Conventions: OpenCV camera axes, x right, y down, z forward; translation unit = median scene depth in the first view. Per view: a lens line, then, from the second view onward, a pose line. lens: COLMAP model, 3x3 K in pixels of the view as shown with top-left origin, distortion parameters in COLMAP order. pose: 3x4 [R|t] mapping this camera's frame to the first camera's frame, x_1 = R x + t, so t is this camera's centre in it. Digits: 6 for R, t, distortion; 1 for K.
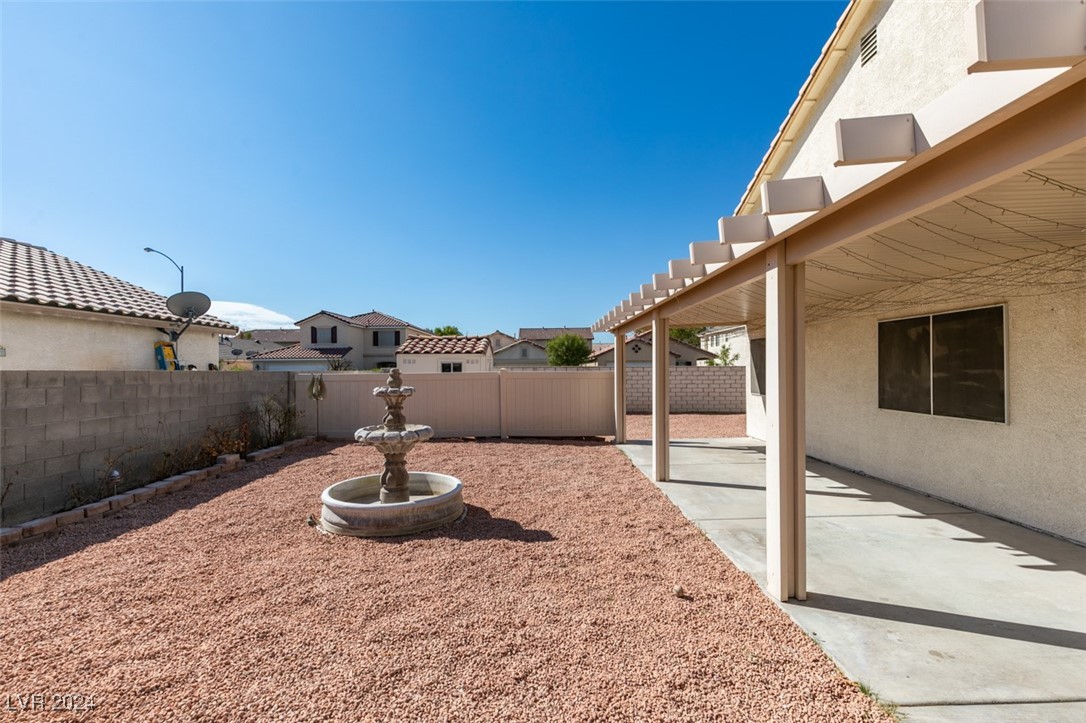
lens RADIAL K [[494.7, 0, 545.3], [0, 494.7, 361.2], [0, 0, 1]] dist [0.016272, -0.000169]
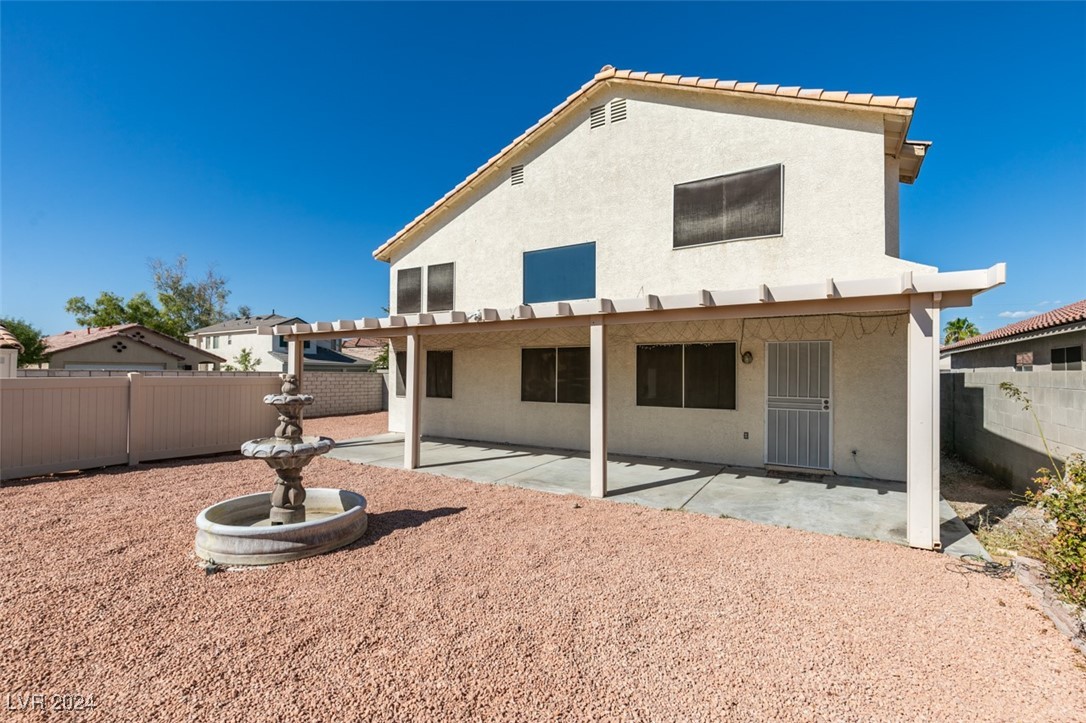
lens RADIAL K [[494.7, 0, 540.0], [0, 494.7, 369.6], [0, 0, 1]] dist [0.016272, -0.000169]
pose [[0.517643, 0.015499, 0.855456, -0.715292], [-0.021554, 0.999755, -0.005070, -0.001495], [-0.855325, -0.015814, 0.517850, 0.116261]]
